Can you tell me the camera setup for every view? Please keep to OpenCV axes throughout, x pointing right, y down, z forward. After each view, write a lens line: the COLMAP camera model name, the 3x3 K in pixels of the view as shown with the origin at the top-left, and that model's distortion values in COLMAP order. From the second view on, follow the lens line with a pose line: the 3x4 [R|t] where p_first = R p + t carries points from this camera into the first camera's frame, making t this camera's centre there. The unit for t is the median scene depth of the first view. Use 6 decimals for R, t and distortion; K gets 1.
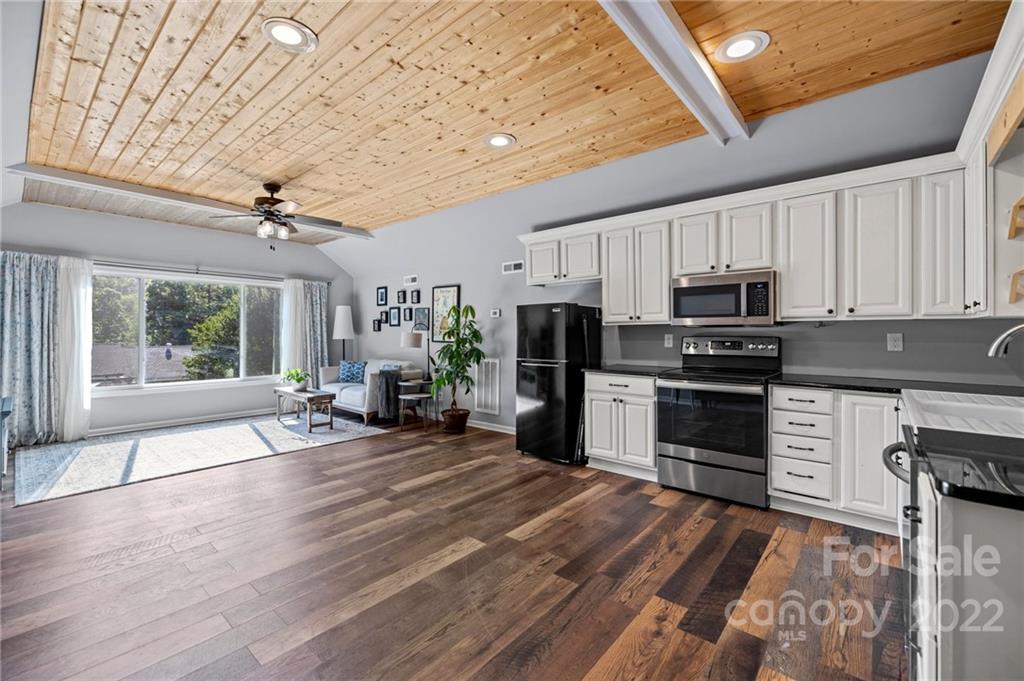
lens RADIAL K [[433.4, 0, 517.7], [0, 433.4, 336.7], [0, 0, 1]] dist [0.000599, -0.002121]
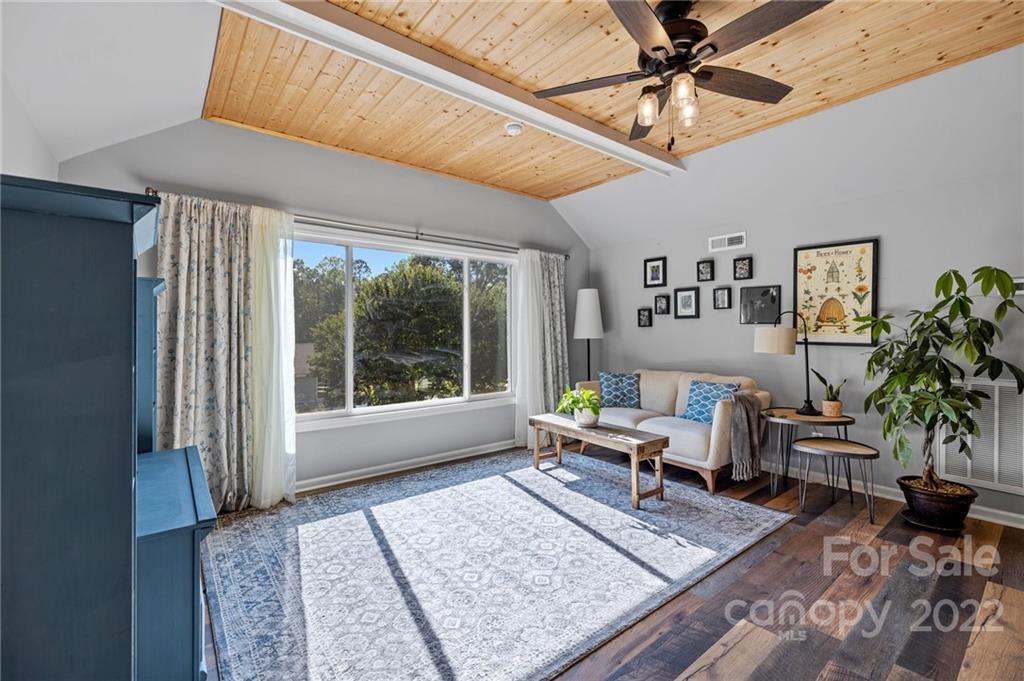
lens RADIAL K [[433.4, 0, 505.4], [0, 433.4, 336.3], [0, 0, 1]] dist [0.000599, -0.002121]
pose [[0.980847, -0.000694, -0.194780, -0.510576], [0.001528, 0.999990, 0.004132, -0.001557], [0.194775, -0.004350, 0.980838, 0.404708]]
